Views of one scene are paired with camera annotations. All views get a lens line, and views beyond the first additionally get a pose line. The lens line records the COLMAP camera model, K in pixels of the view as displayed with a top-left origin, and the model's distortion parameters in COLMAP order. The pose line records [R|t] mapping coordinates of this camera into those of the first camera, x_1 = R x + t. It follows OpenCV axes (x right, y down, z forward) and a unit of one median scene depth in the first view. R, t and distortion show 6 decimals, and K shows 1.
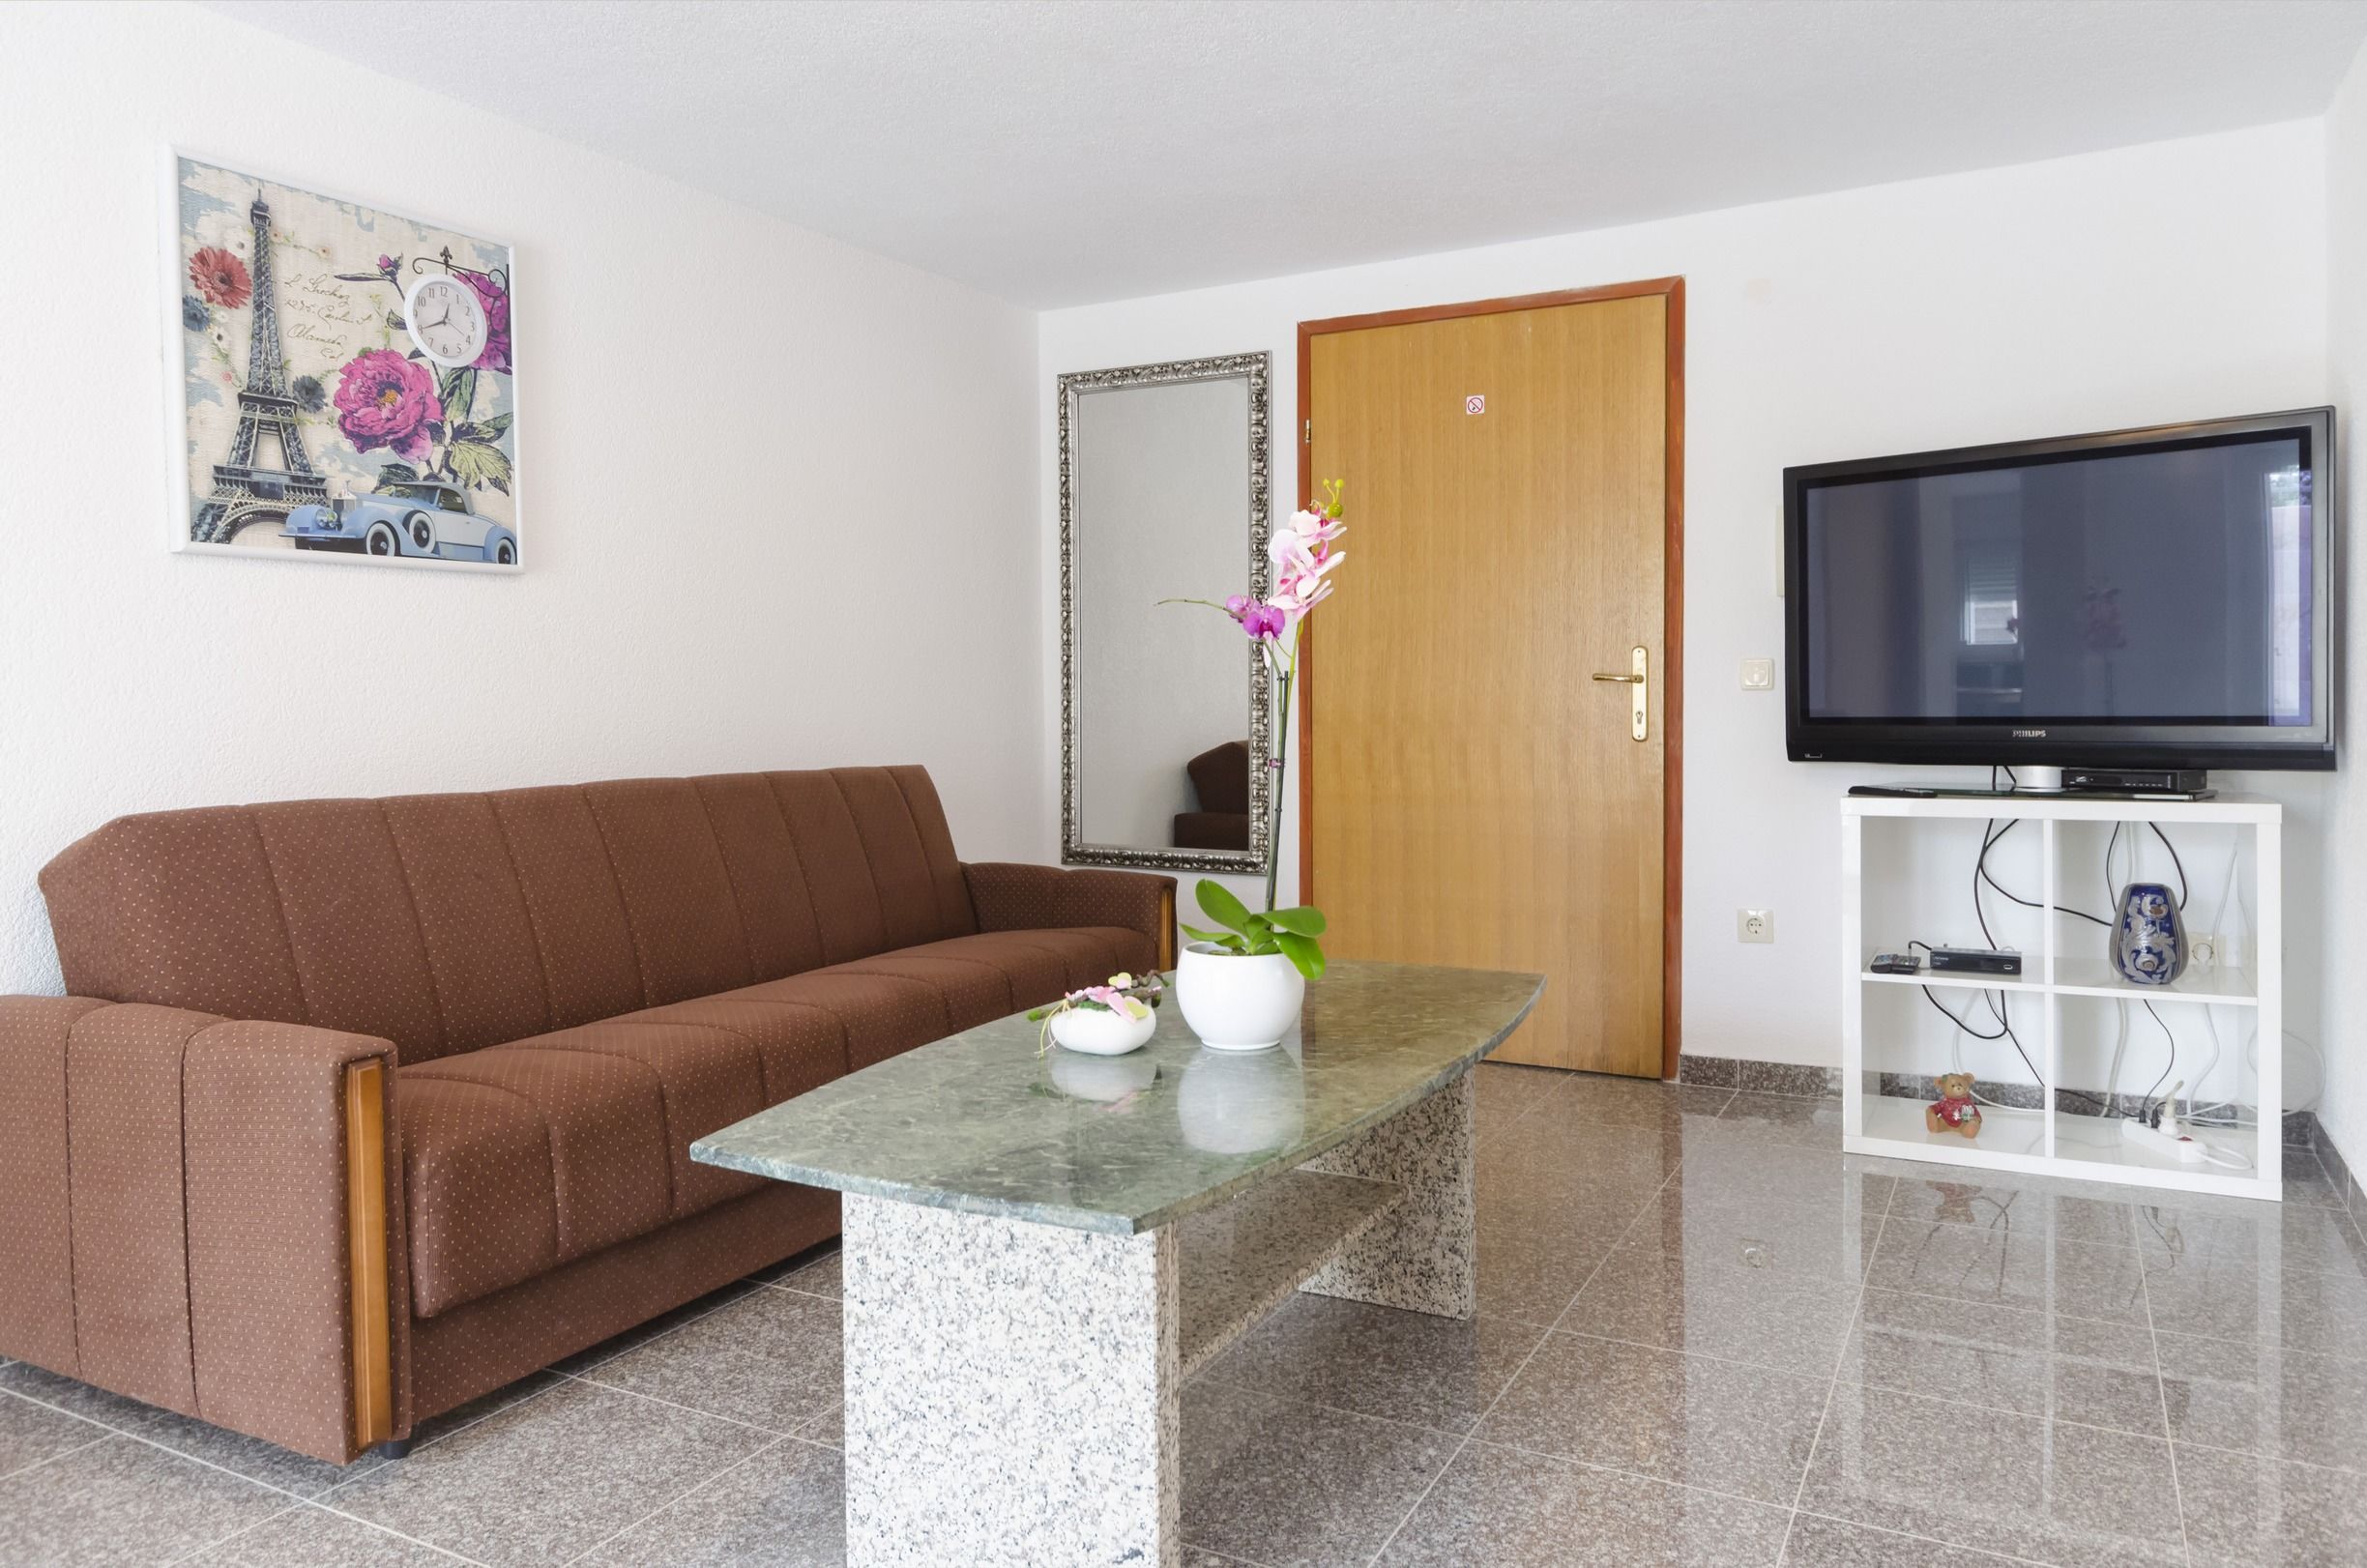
lens RADIAL K [[1613.7, 0, 1183.2], [0, 1613.7, 860.2], [0, 0, 1]] dist [-0.001585, -0.001689]
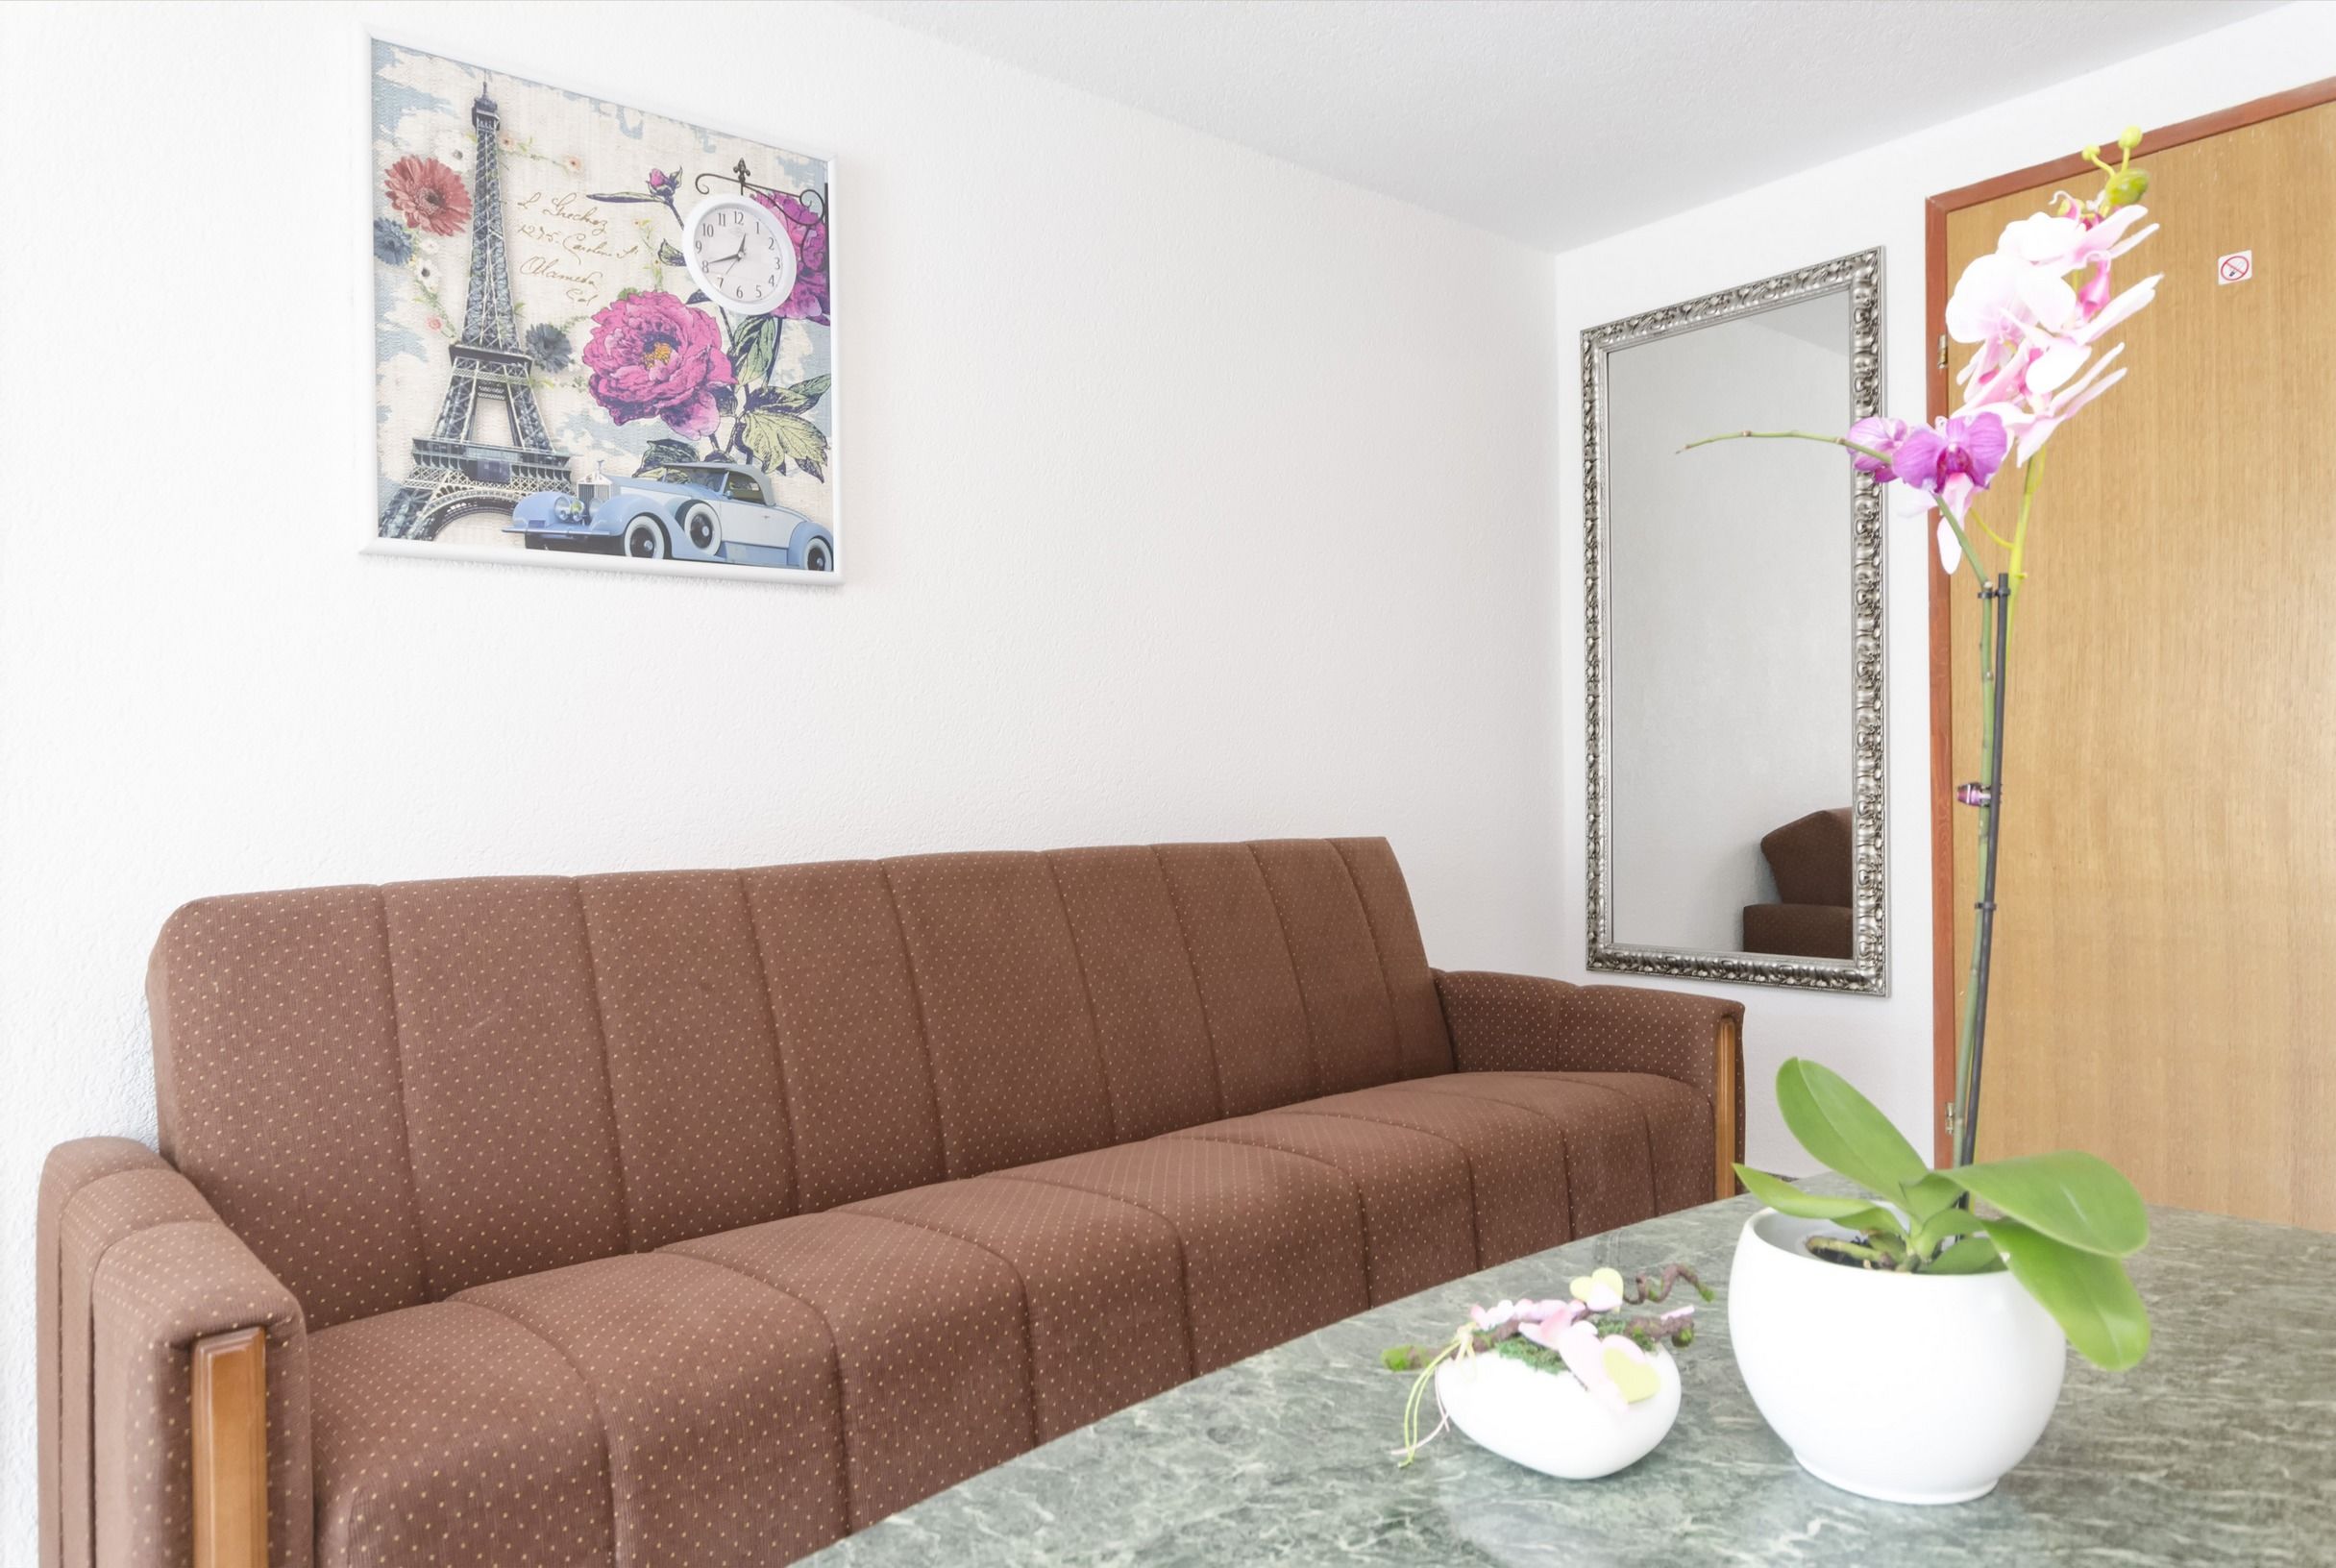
lens RADIAL K [[1656.4, 0, 1218.9], [0, 1656.4, 837.7], [0, 0, 1]] dist [0.003764, 0.001632]
pose [[0.950990, -0.003214, -0.309206, 0.002379], [-0.017429, 0.997799, -0.063975, -0.012204], [0.308731, 0.066228, 0.948841, 0.358768]]
